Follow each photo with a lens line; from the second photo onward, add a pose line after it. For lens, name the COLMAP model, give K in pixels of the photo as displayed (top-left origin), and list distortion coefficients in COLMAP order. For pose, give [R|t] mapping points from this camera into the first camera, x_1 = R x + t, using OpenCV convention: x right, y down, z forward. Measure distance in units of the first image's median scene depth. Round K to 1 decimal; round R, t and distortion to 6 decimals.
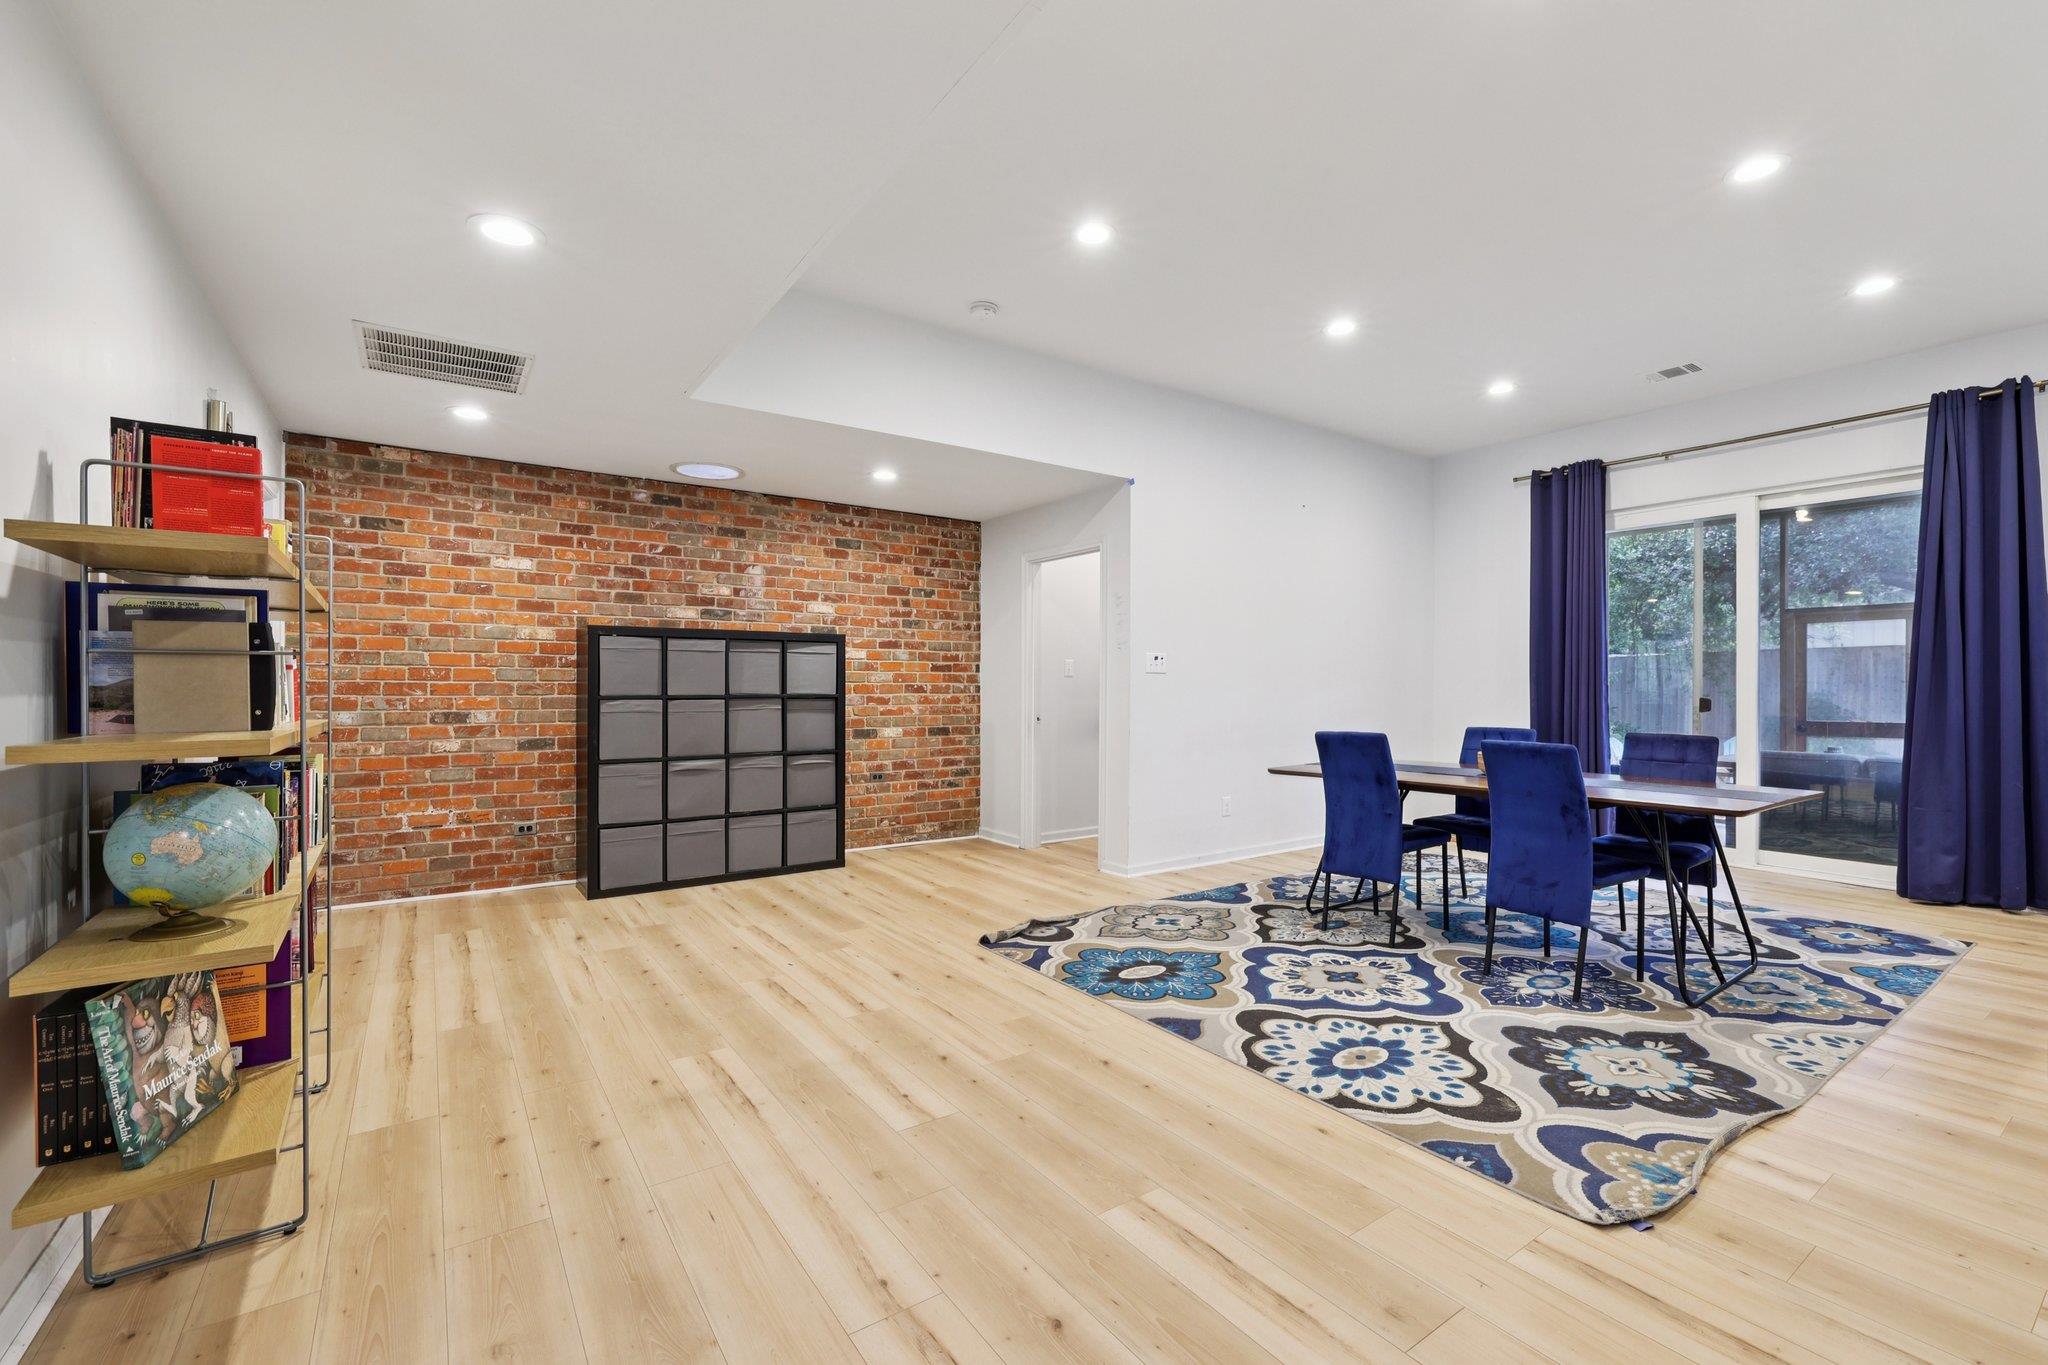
lens RADIAL K [[863.1, 0, 1028.3], [0, 863.1, 682.1], [0, 0, 1]] dist [-0.000852, 0.000186]
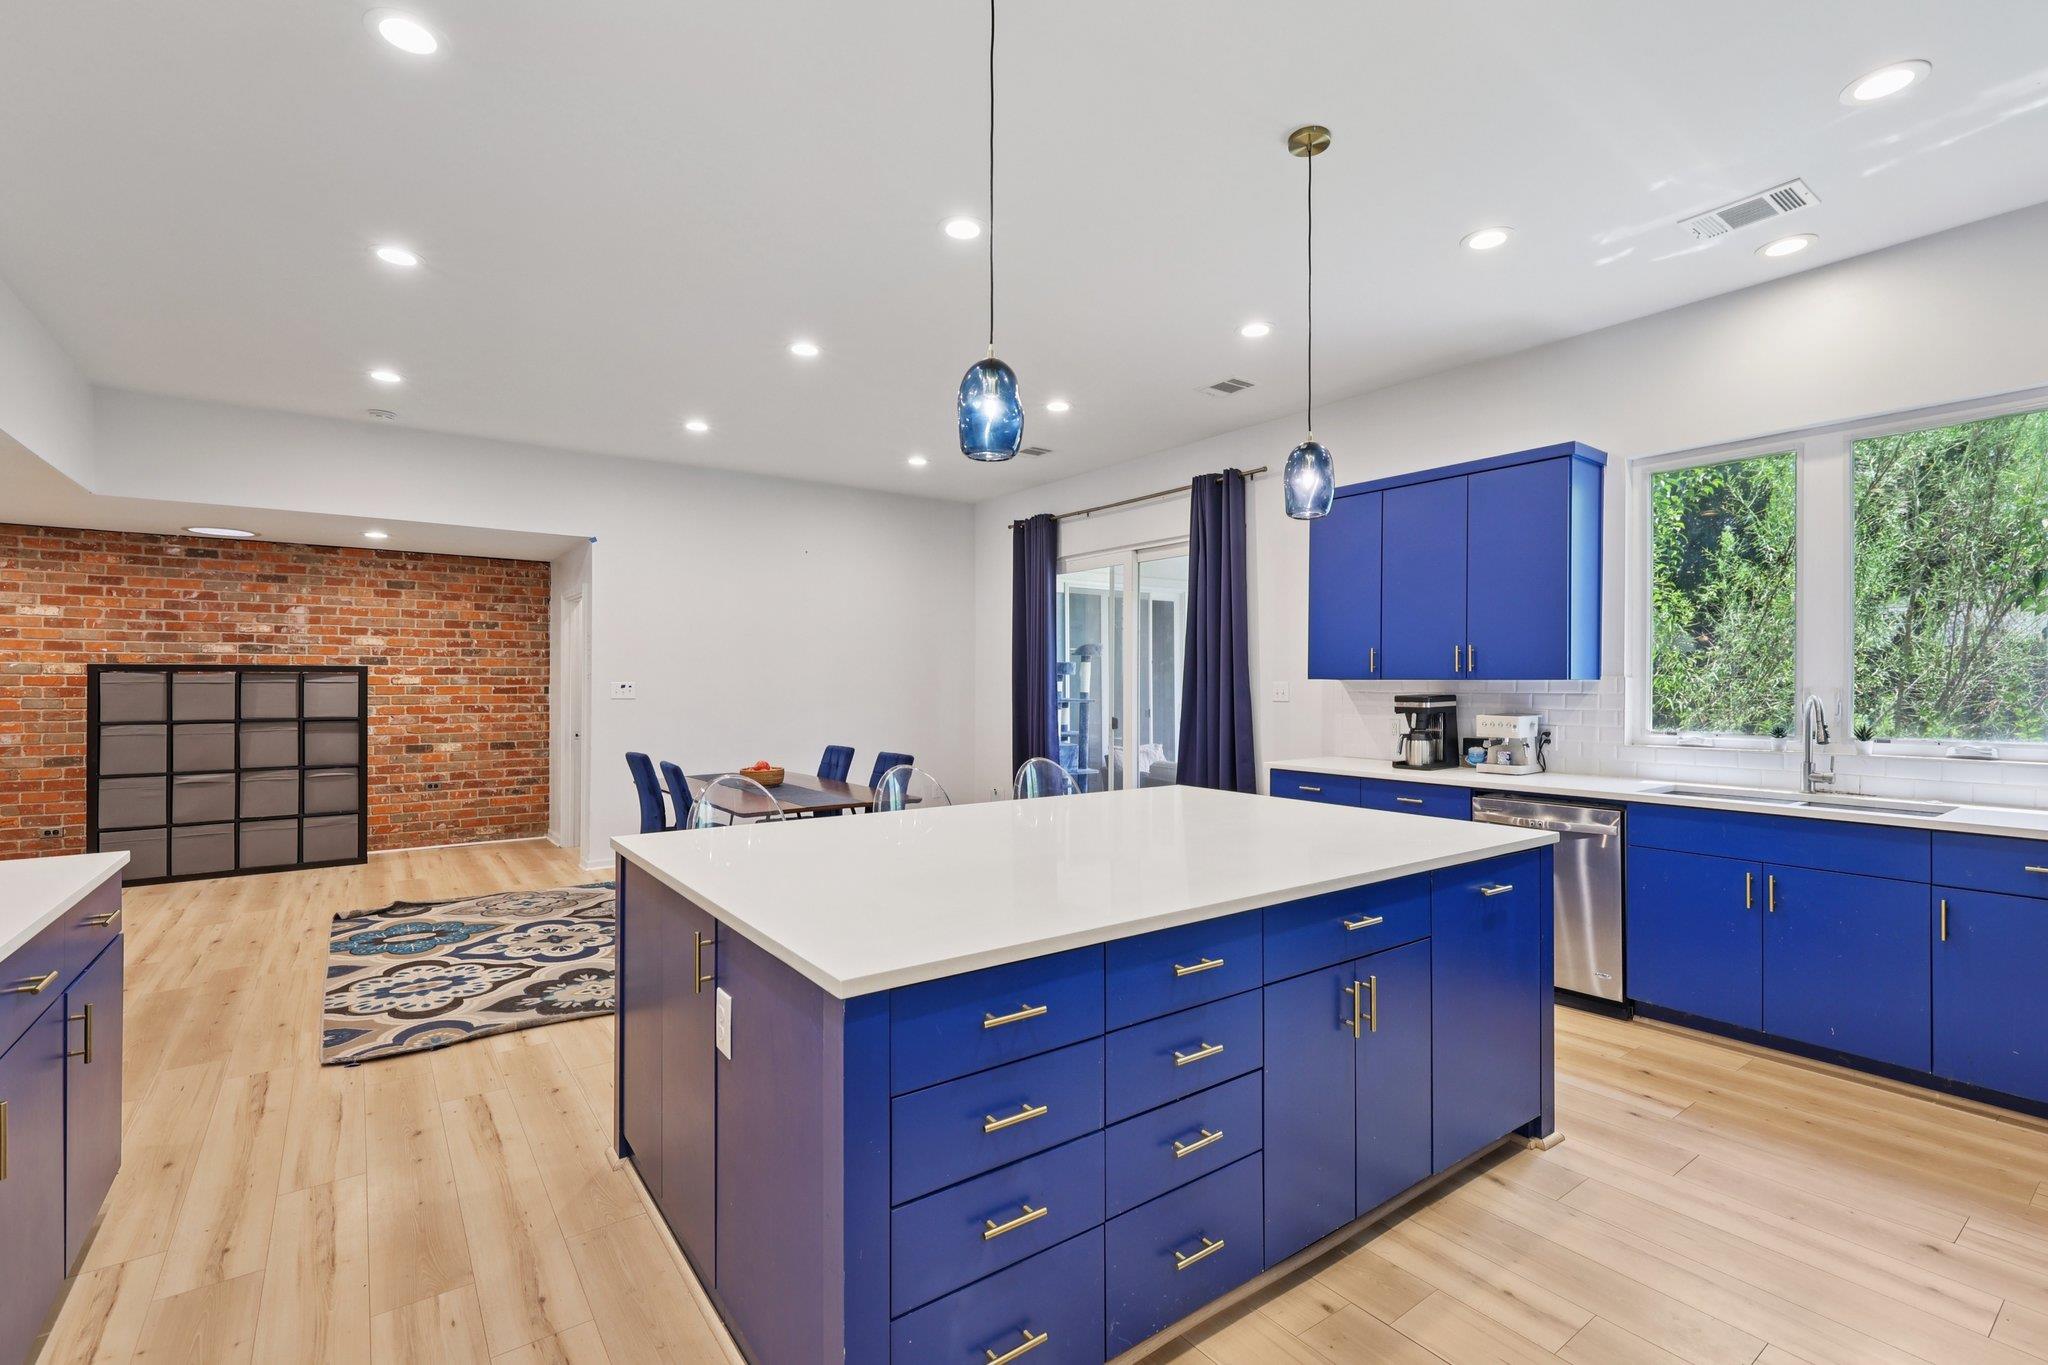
lens RADIAL K [[911.9, 0, 1014.2], [0, 911.9, 673.3], [0, 0, 1]] dist [0.008820, -0.000422]
pose [[0.999876, -0.001239, 0.015677, 0.713768], [0.001310, 0.999989, -0.004548, -0.042029], [-0.015671, 0.004568, 0.999867, -0.288491]]
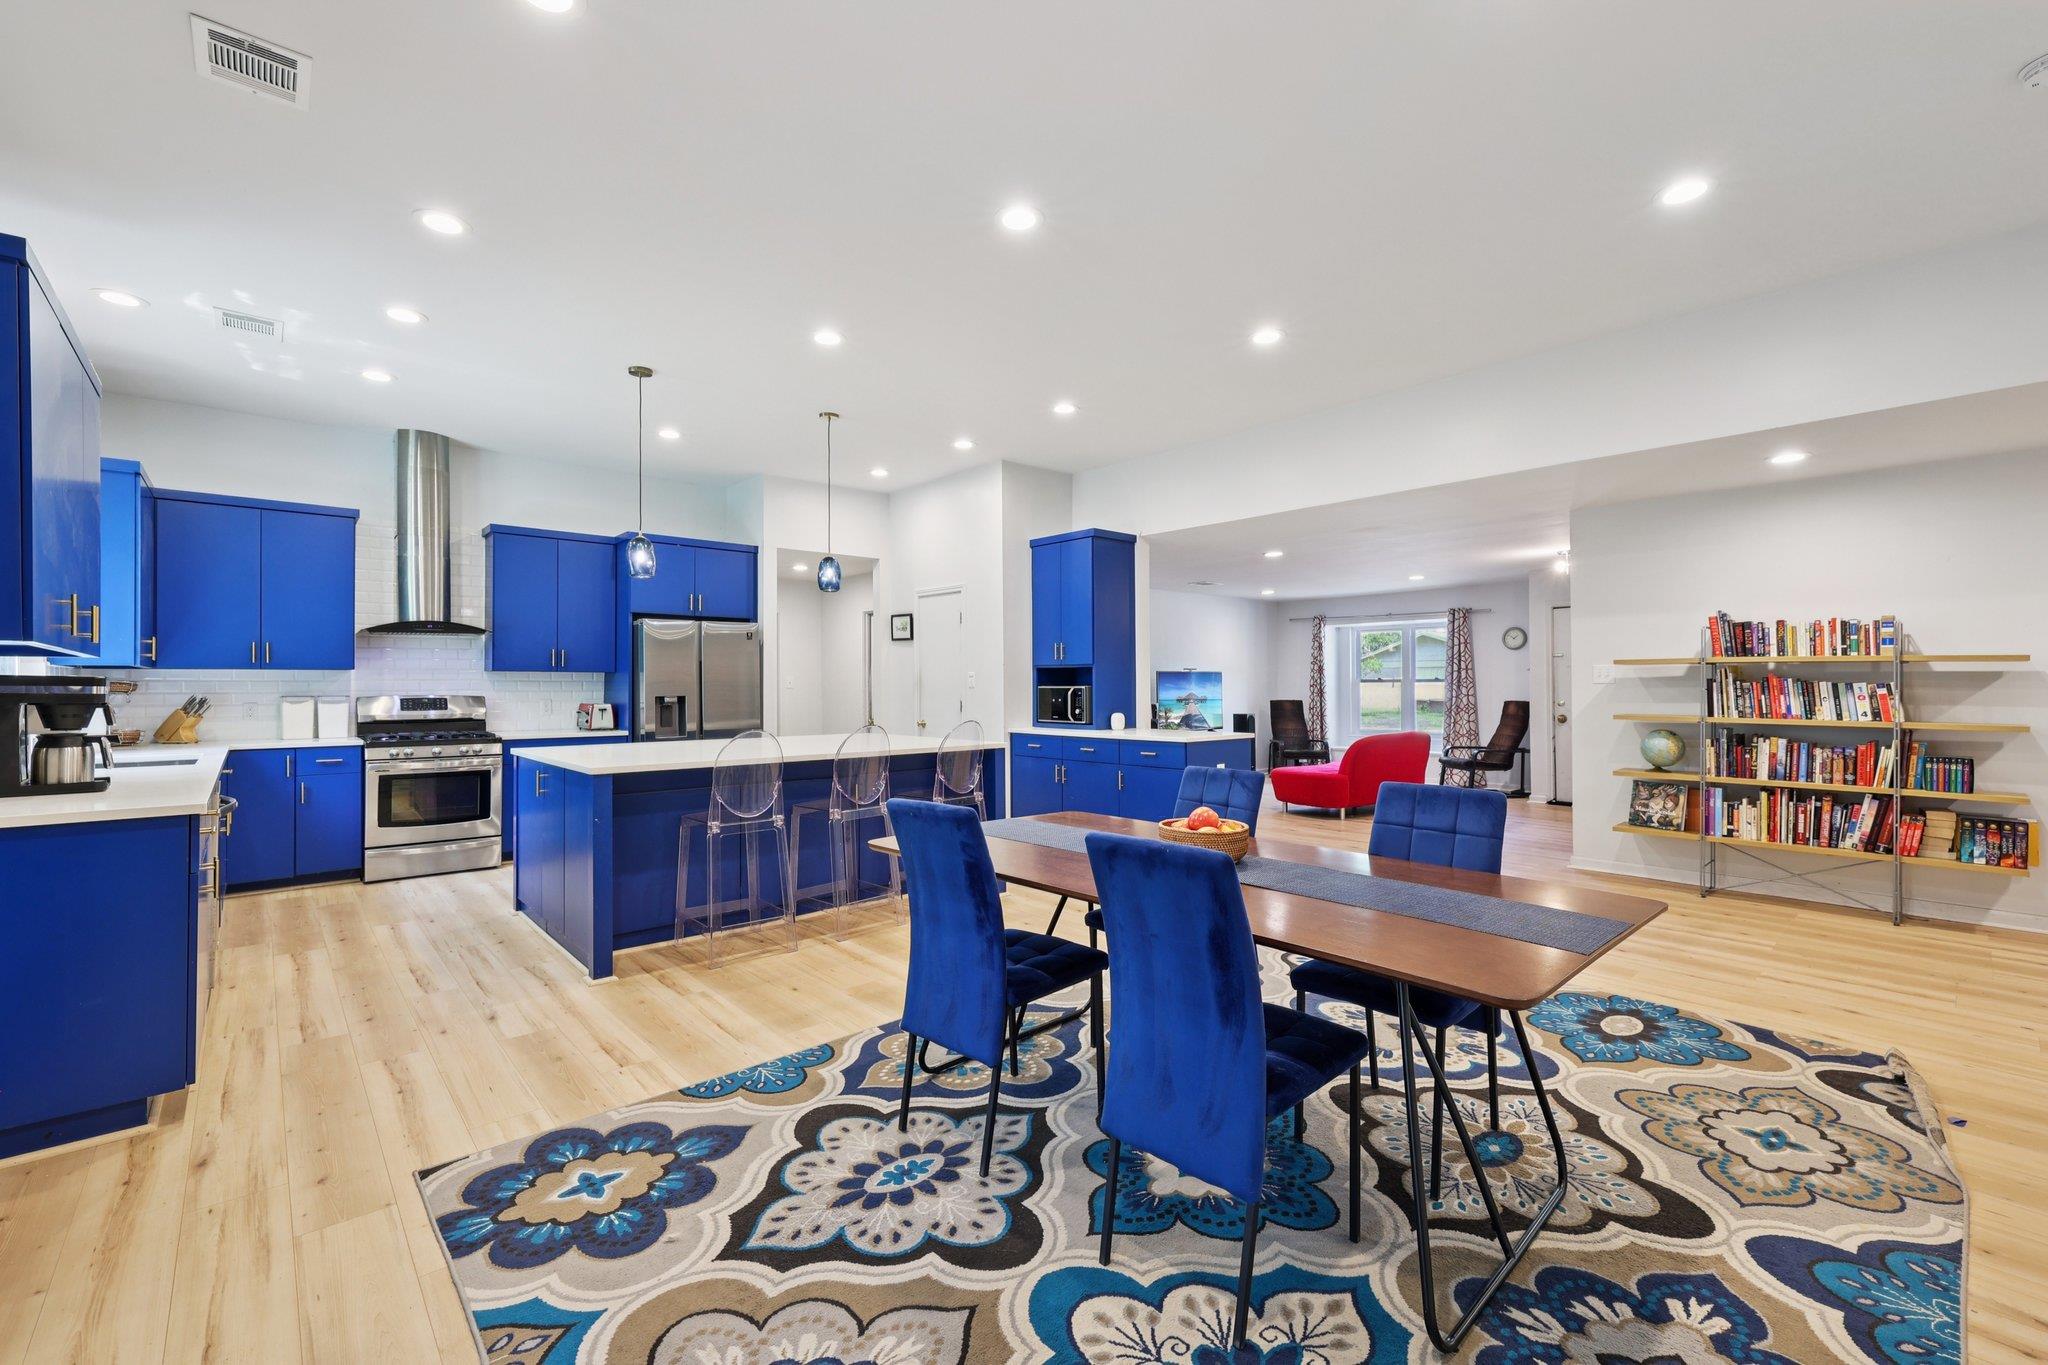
lens RADIAL K [[863.1, 0, 1028.3], [0, 863.1, 682.1], [0, 0, 1]] dist [-0.000852, 0.000186]
pose [[-0.992127, 0.001603, -0.125227, 0.595504], [0.002989, 0.999936, -0.010877, -0.011352], [0.125202, -0.011165, -0.992068, 1.257666]]
